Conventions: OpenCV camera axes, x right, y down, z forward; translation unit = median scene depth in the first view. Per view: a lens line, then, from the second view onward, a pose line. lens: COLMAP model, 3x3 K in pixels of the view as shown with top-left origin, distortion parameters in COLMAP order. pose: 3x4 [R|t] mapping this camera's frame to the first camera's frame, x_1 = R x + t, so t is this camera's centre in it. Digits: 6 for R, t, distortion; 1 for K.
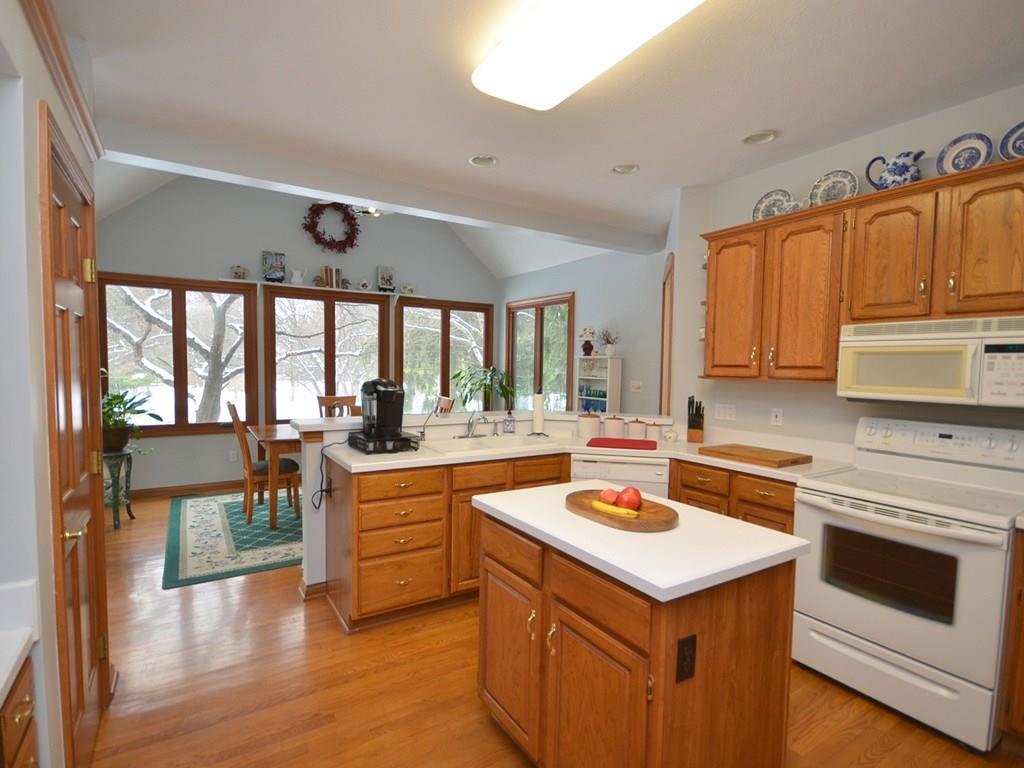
lens RADIAL K [[511.9, 0, 507.0], [0, 511.9, 394.0], [0, 0, 1]] dist [-0.003444, -0.000580]
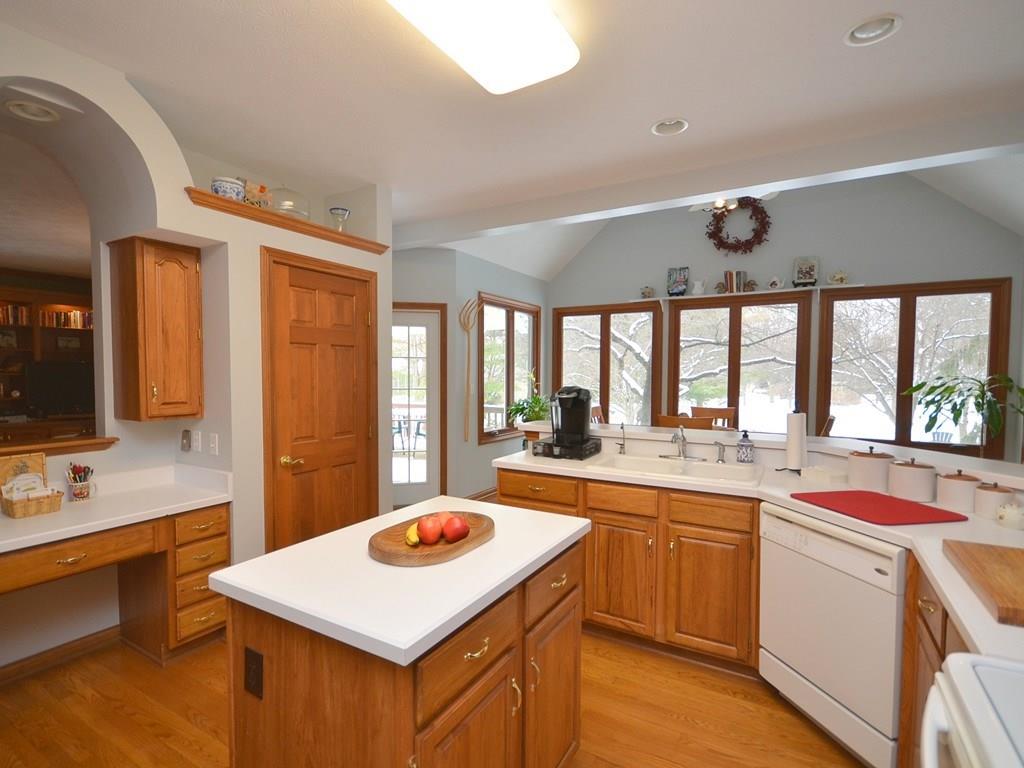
lens RADIAL K [[511.9, 0, 513.4], [0, 511.9, 395.2], [0, 0, 1]] dist [-0.003444, -0.000580]
pose [[0.471369, 0.027712, -0.881501, 0.304784], [-0.044804, 0.998968, 0.007446, -0.007589], [0.880797, 0.035984, 0.472124, 0.206513]]
